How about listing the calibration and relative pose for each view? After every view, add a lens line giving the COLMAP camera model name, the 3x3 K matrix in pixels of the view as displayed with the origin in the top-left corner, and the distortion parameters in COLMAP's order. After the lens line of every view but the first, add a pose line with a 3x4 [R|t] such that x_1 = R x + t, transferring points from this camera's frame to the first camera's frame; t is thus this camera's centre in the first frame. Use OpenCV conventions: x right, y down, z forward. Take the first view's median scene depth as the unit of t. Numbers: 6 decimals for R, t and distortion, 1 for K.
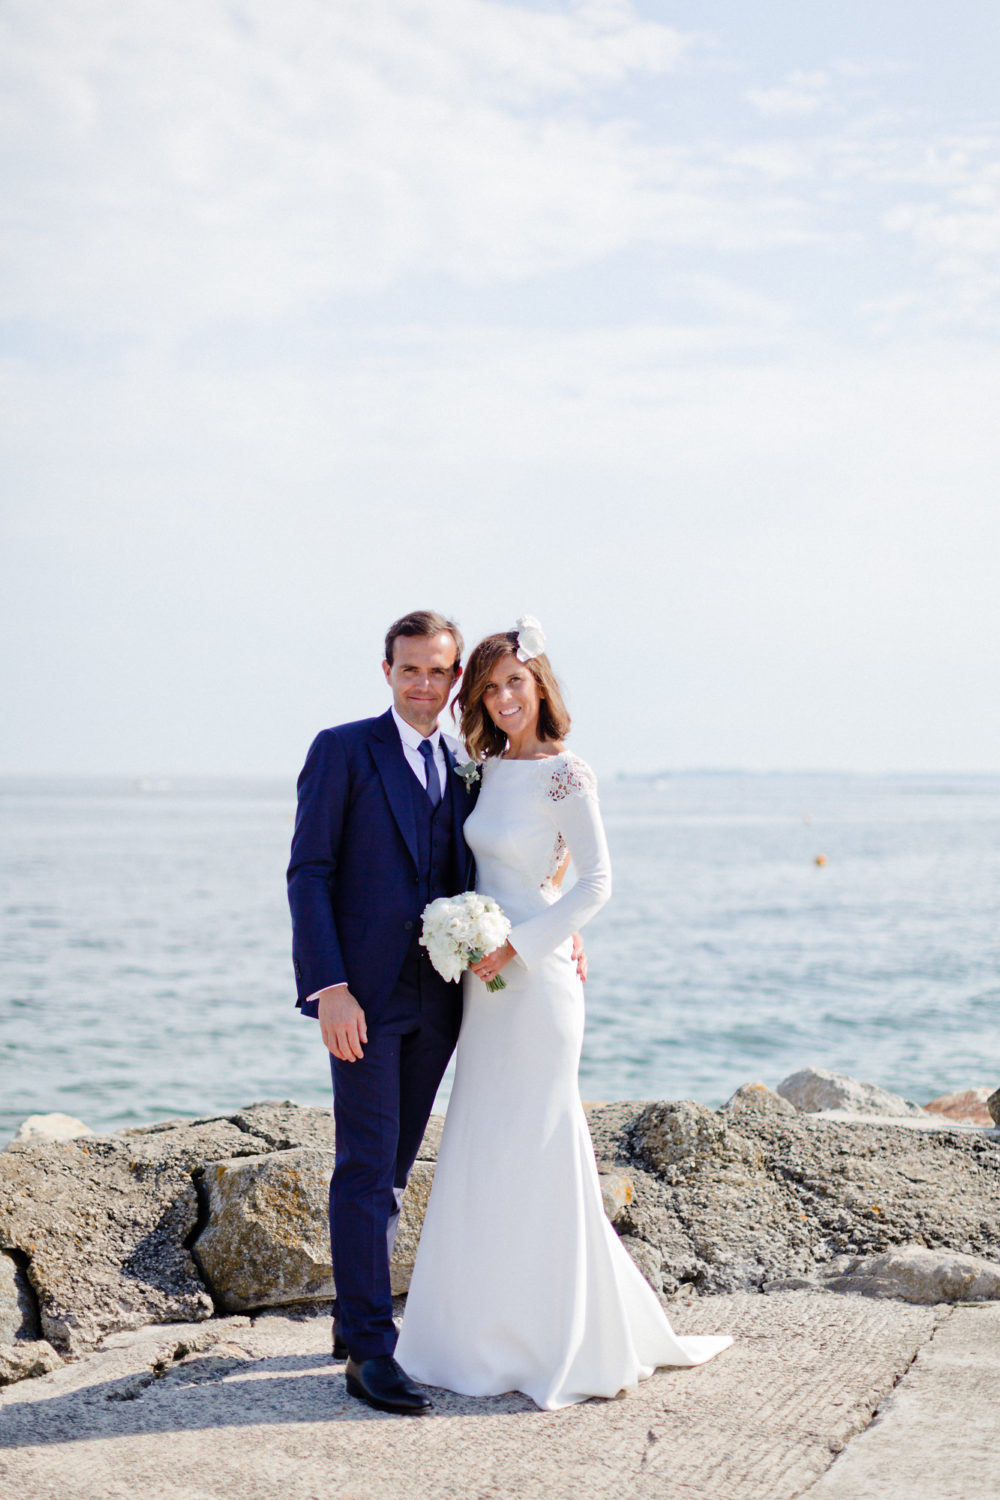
lens RADIAL K [[2182.9, 0, 488.3], [0, 2182.9, 735.4], [0, 0, 1]] dist [0.041139, 0.000000]
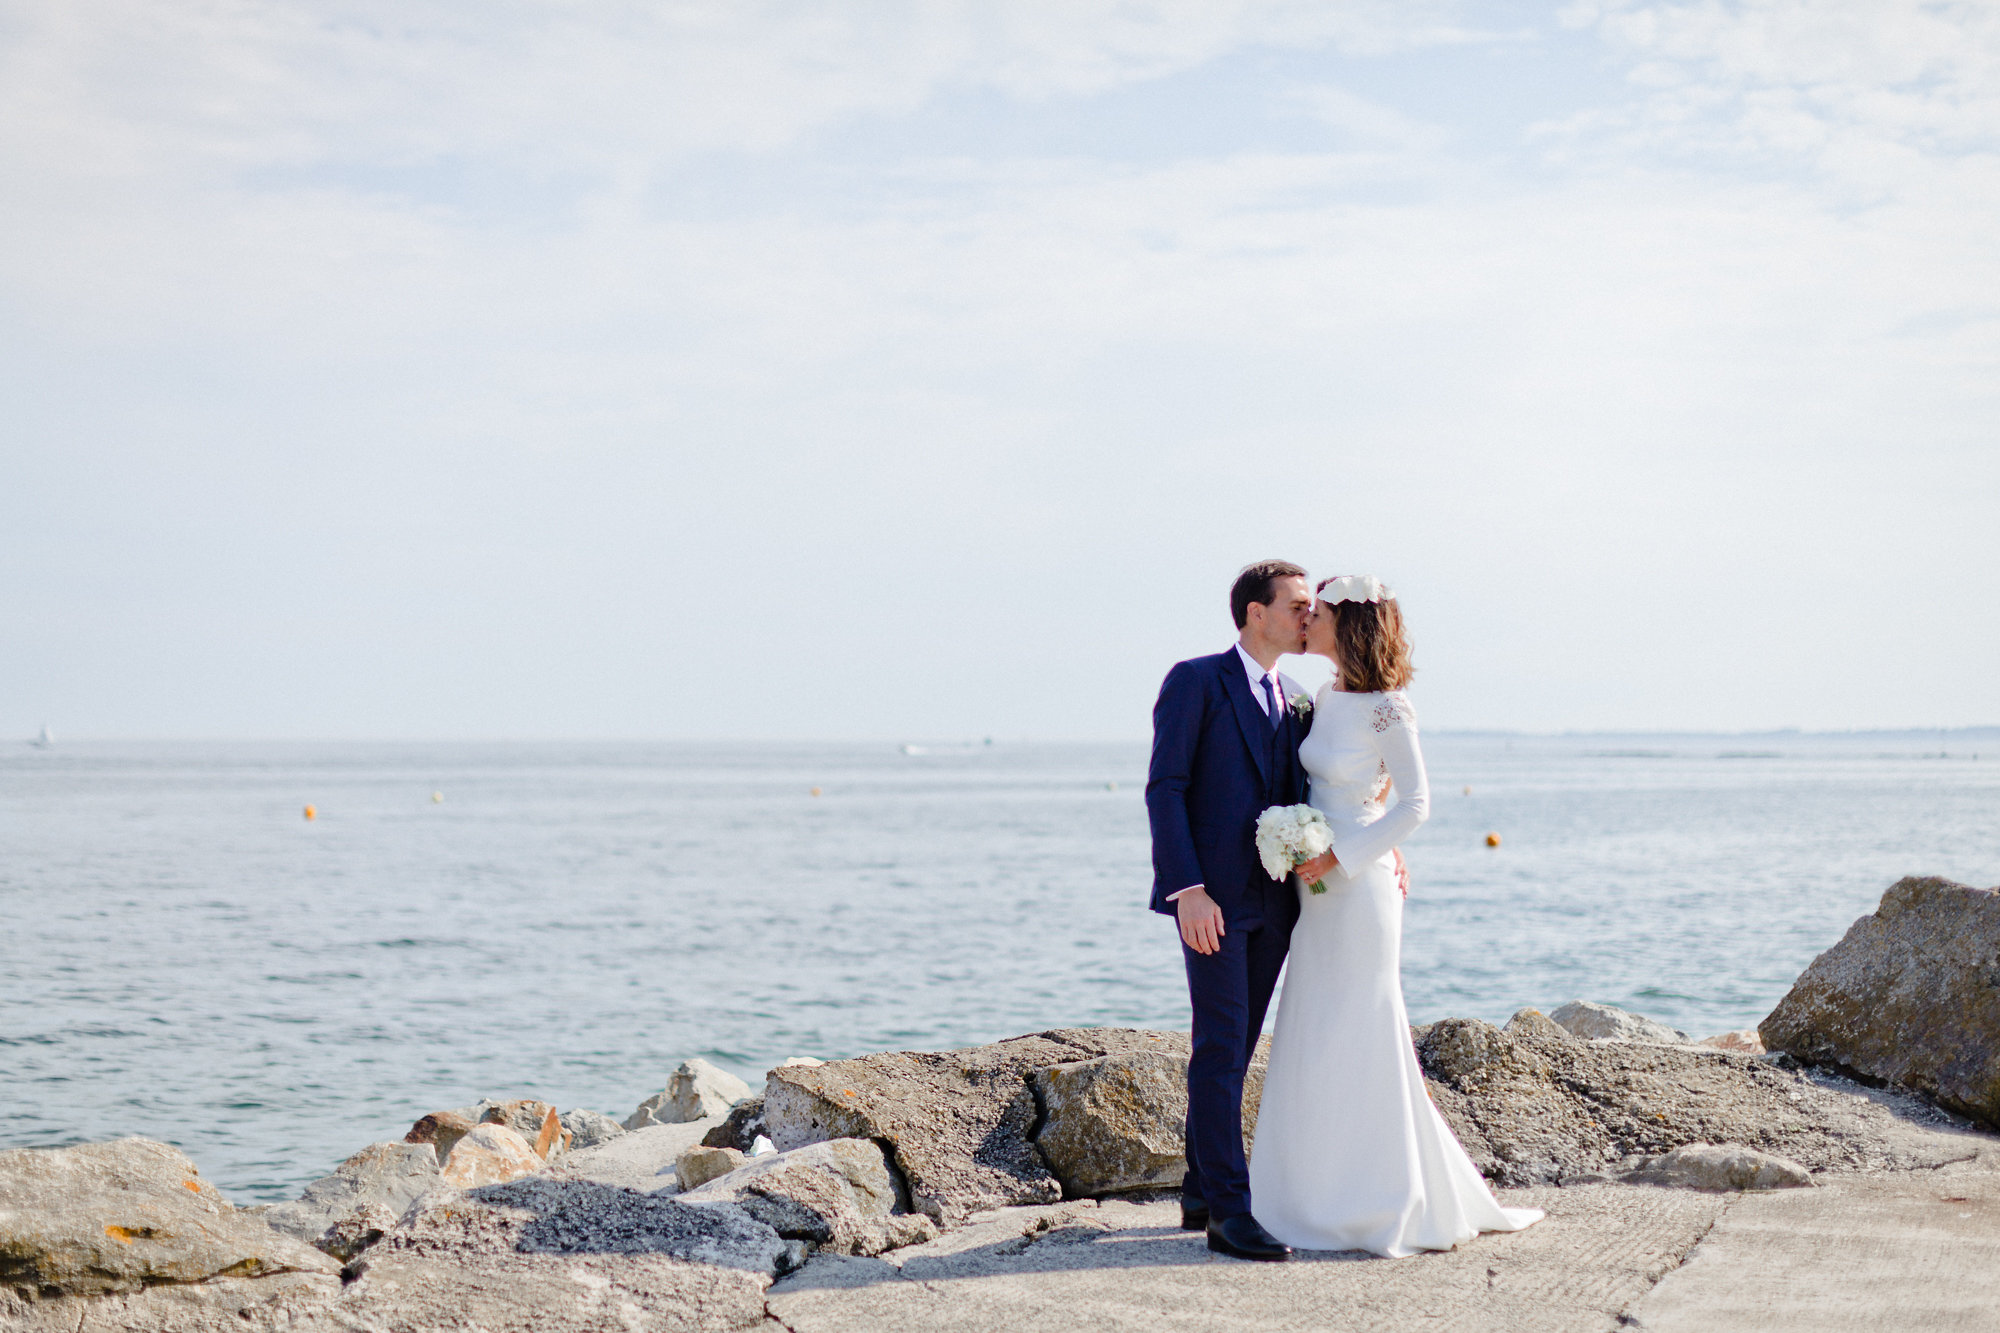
lens RADIAL K [[2910.5, 0, 1015.4], [0, 2910.5, 682.8], [0, 0, 1]] dist [0.041139, 0.000000]
pose [[0.999968, -0.007725, -0.002021, -0.142899], [0.007723, 0.999970, -0.000957, 0.009518], [0.002028, 0.000942, 0.999998, -0.445580]]
